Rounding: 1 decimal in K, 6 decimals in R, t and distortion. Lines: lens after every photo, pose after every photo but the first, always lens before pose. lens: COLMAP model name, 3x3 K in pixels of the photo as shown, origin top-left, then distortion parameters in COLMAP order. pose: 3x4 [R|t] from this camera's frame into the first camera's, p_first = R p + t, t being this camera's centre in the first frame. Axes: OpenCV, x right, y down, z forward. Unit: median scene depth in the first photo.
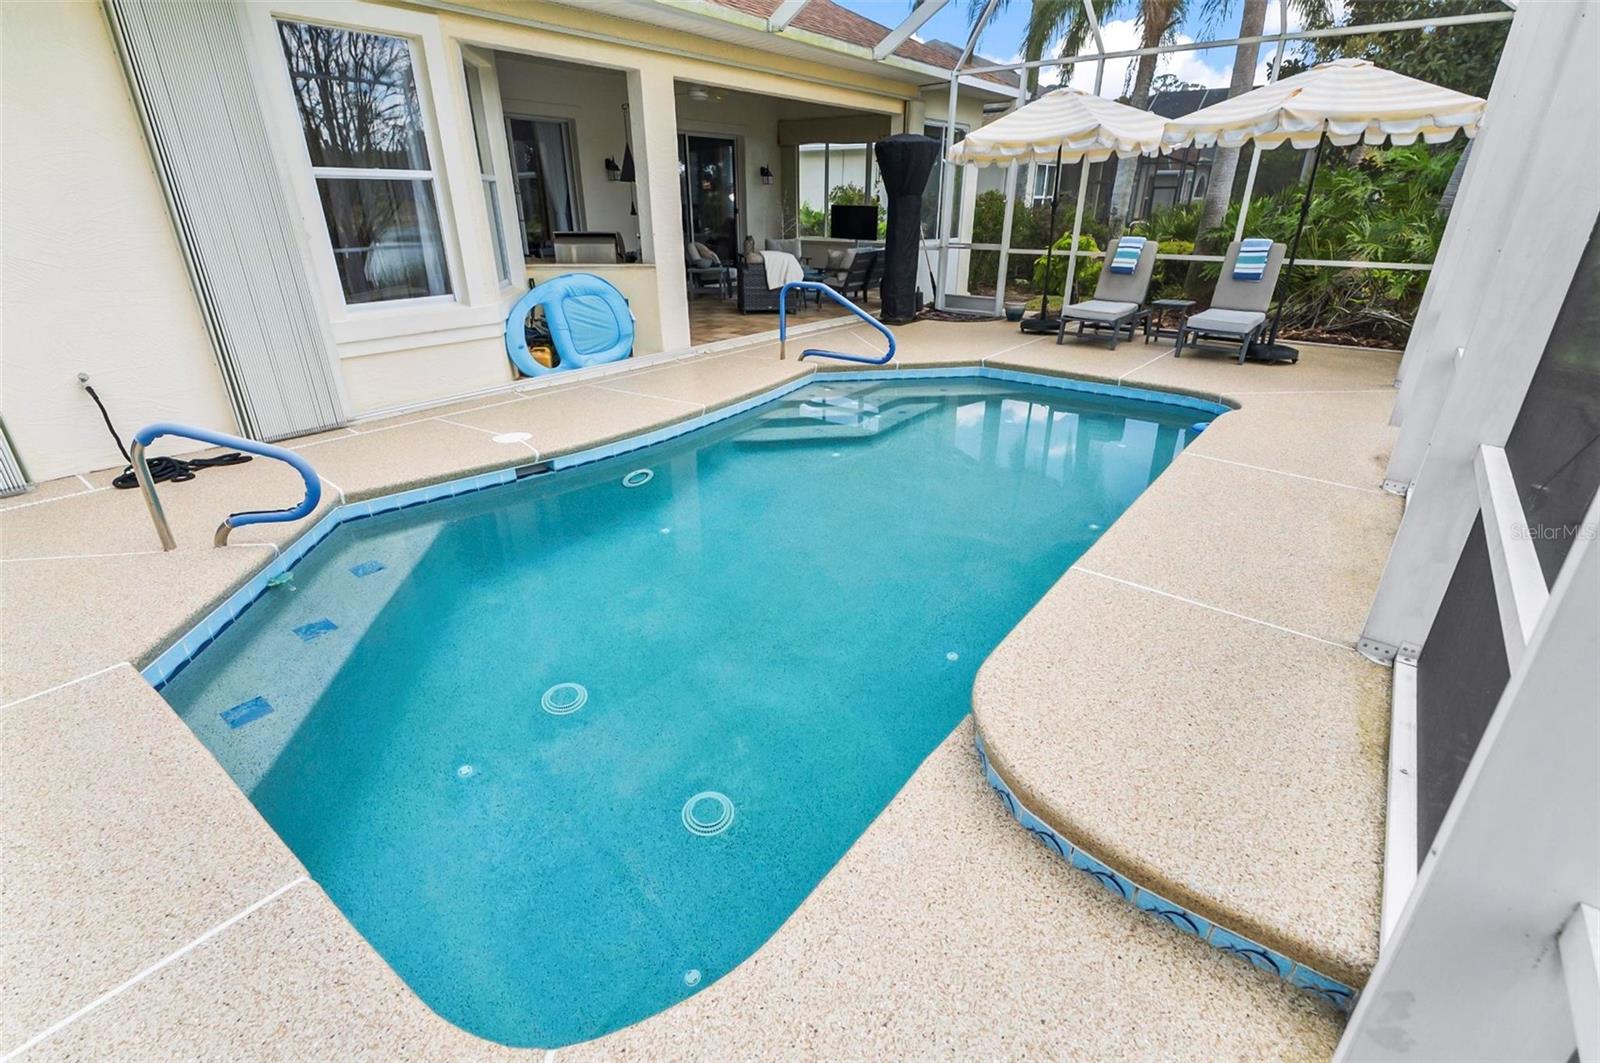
lens RADIAL K [[738.8, 0, 816.5], [0, 738.8, 528.6], [0, 0, 1]] dist [0.001751, 0.000045]
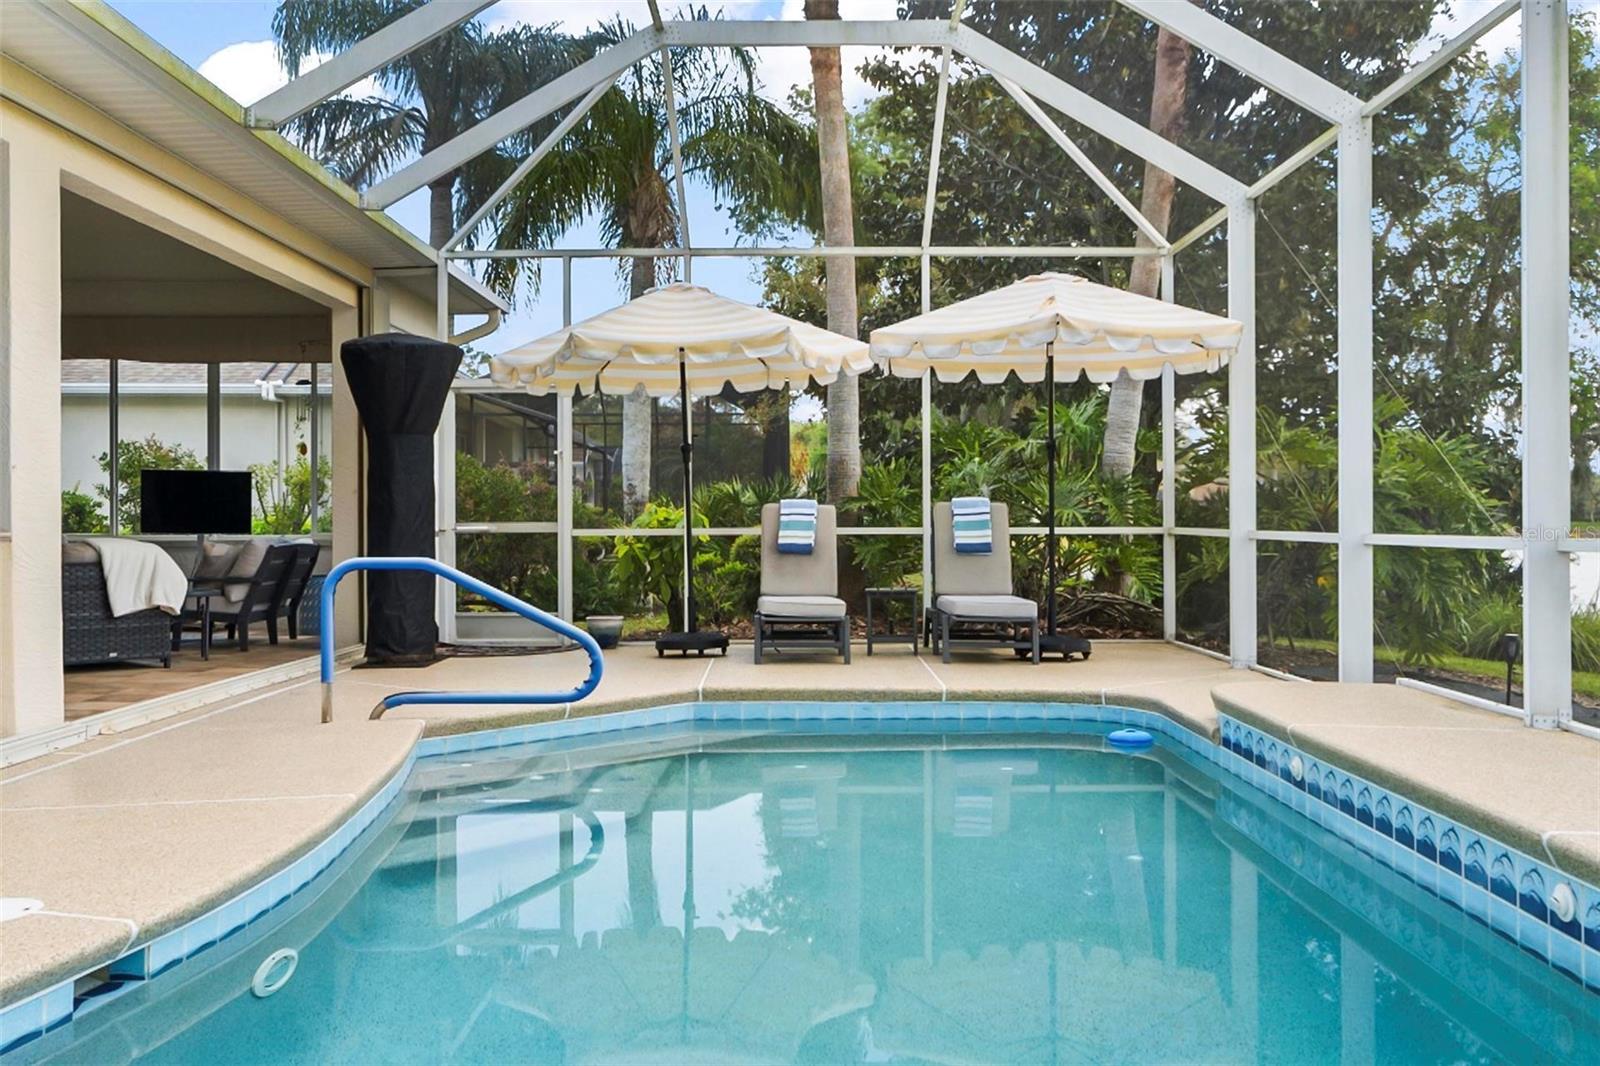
lens RADIAL K [[1395.6, 0, 798.1], [0, 1395.6, 529.9], [0, 0, 1]] dist [-0.007943, -0.001370]
pose [[0.792243, -0.007048, 0.610165, -0.327492], [0.253331, 0.913488, -0.318375, 0.009983], [-0.555135, 0.406804, 0.725490, 0.157870]]
